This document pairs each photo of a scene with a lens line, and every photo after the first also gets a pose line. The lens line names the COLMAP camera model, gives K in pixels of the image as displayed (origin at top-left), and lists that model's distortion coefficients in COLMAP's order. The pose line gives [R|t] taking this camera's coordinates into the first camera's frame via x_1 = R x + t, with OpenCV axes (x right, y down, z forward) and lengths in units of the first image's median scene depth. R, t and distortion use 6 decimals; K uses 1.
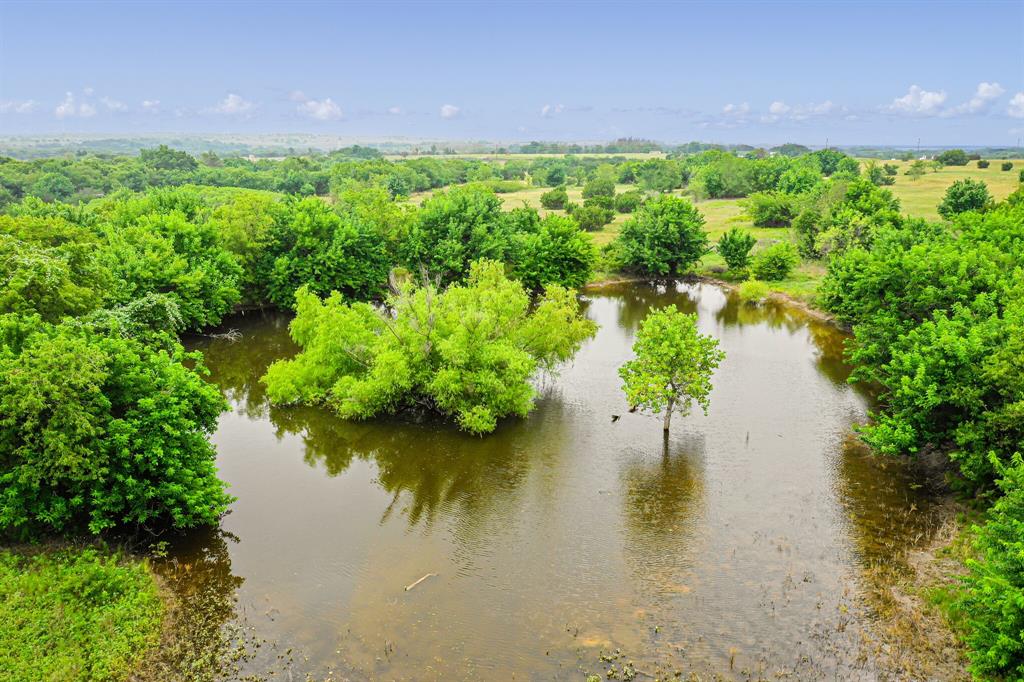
lens RADIAL K [[827.7, 0, 503.7], [0, 827.7, 338.9], [0, 0, 1]] dist [-0.002547, 0.001637]
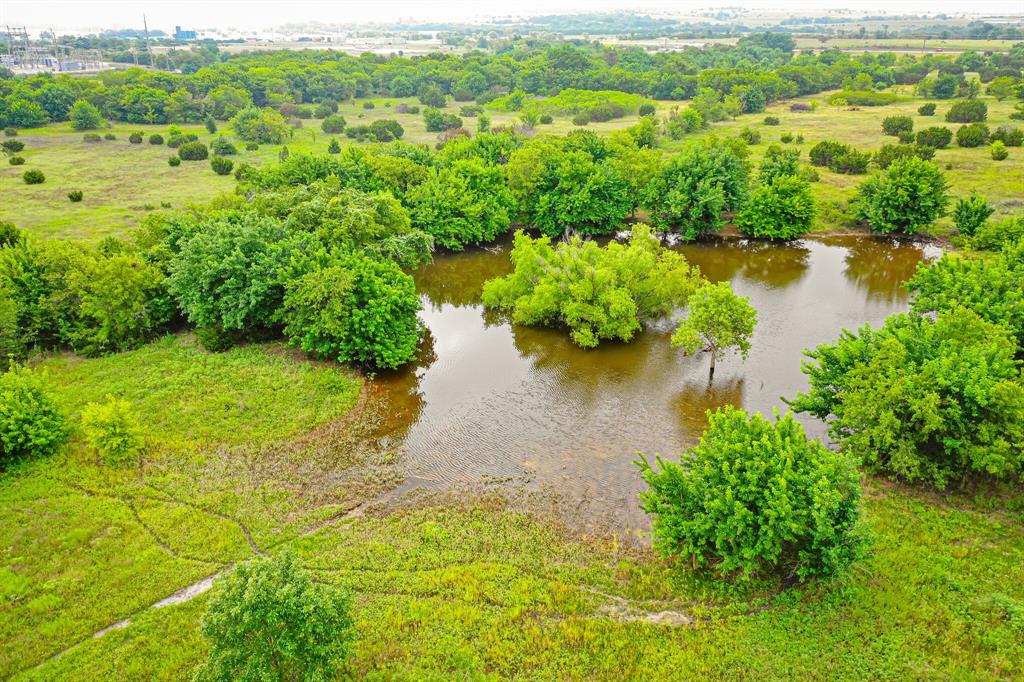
lens RADIAL K [[827.7, 0, 503.7], [0, 827.7, 338.9], [0, 0, 1]] dist [-0.002547, 0.001637]
pose [[0.875723, 0.176318, -0.449468, 0.363822], [-0.107859, 0.978850, 0.173837, -0.104961], [0.470612, -0.103753, 0.876219, -0.289084]]
